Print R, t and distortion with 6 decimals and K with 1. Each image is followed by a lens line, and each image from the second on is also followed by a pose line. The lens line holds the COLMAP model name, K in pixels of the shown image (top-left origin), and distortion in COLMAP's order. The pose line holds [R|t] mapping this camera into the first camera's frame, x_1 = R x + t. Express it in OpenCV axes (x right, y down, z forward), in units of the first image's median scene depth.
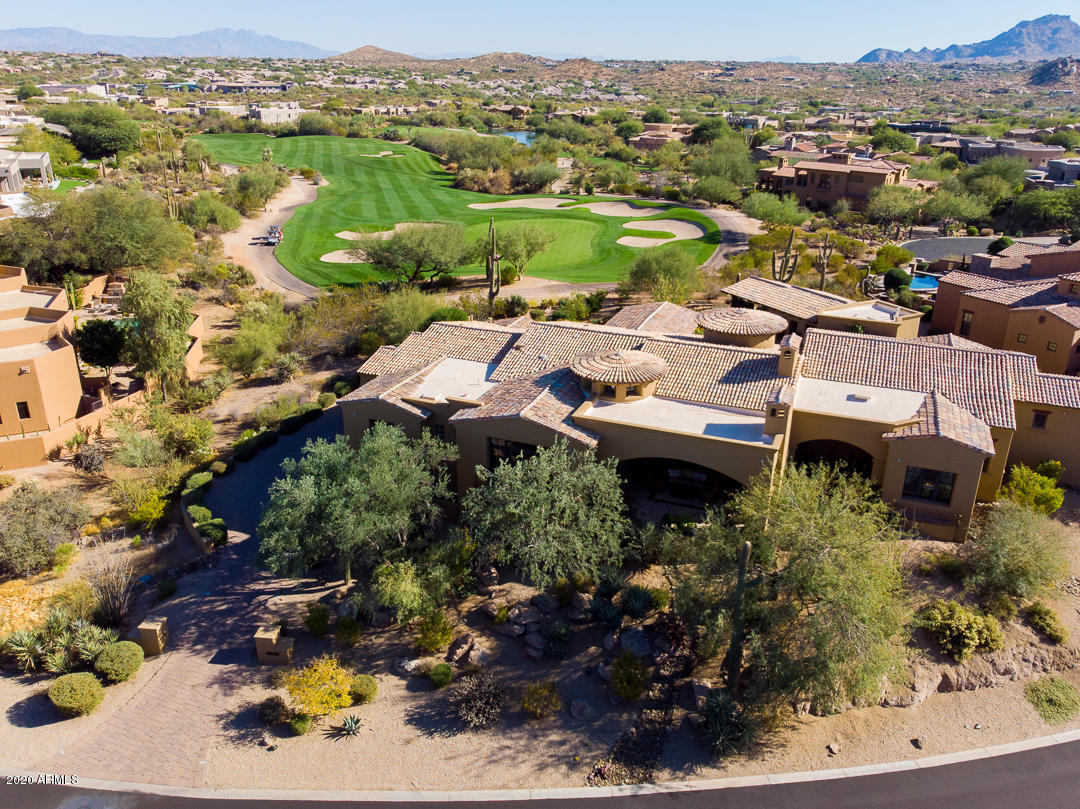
lens RADIAL K [[843.5, 0, 541.6], [0, 843.5, 403.1], [0, 0, 1]] dist [-0.011877, 0.030082]
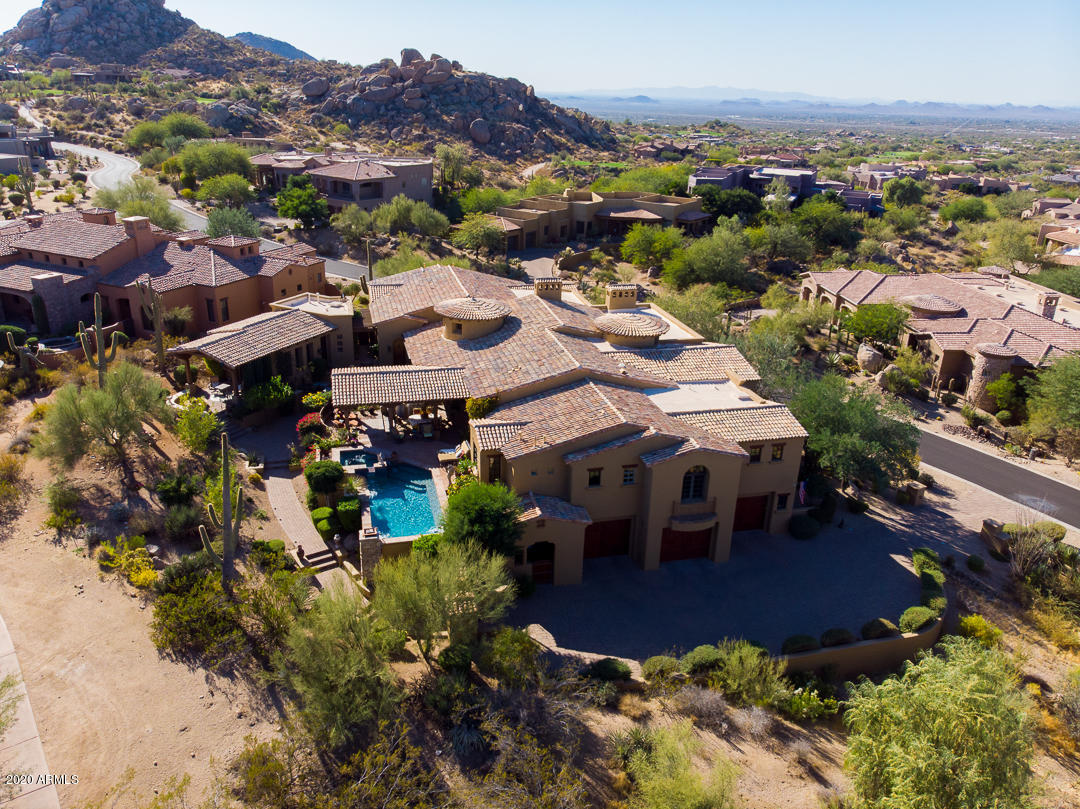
lens RADIAL K [[793.5, 0, 540.8], [0, 793.5, 404.3], [0, 0, 1]] dist [-0.010671, 0.029188]
pose [[-0.583632, -0.335125, 0.739638, -0.515155], [0.265495, 0.782049, 0.563837, -0.451082], [-0.767389, 0.525444, -0.367455, 1.083108]]
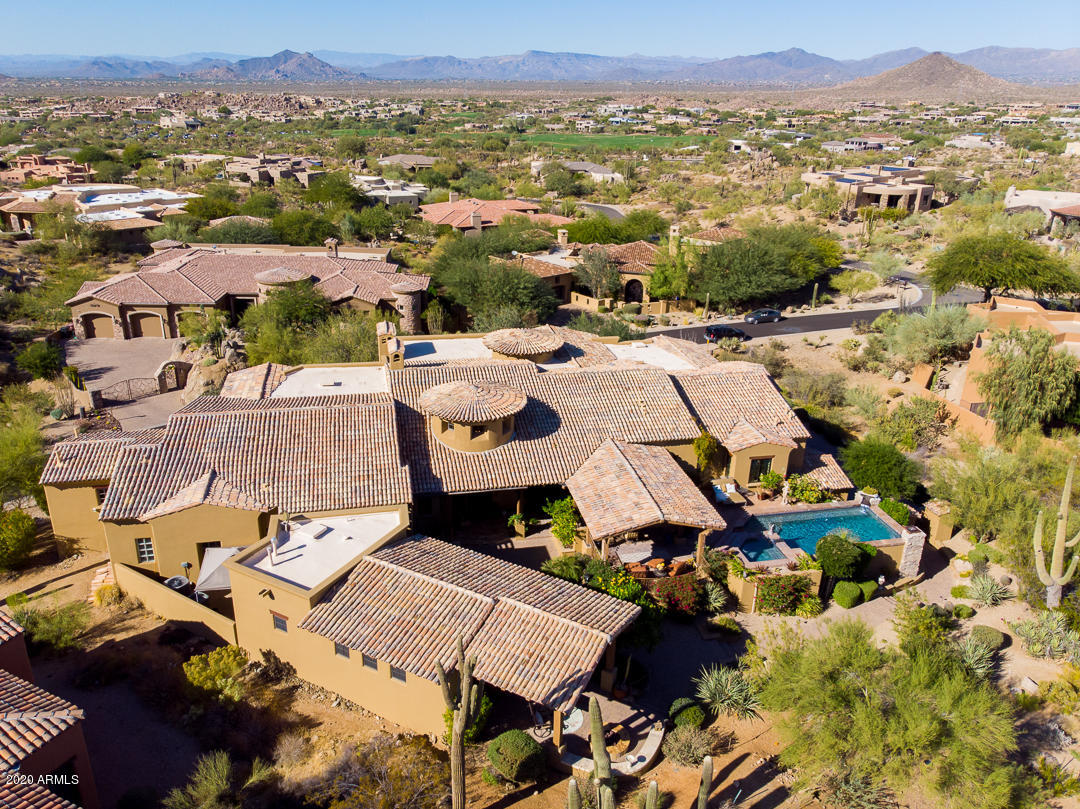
lens RADIAL K [[813.6, 0, 541.1], [0, 813.6, 406.1], [0, 0, 1]] dist [-0.014453, 0.034583]
pose [[-0.829299, 0.176174, -0.530308, 0.473772], [-0.243929, 0.739684, 0.627189, -0.479331], [0.502754, 0.649485, -0.570445, 1.164567]]
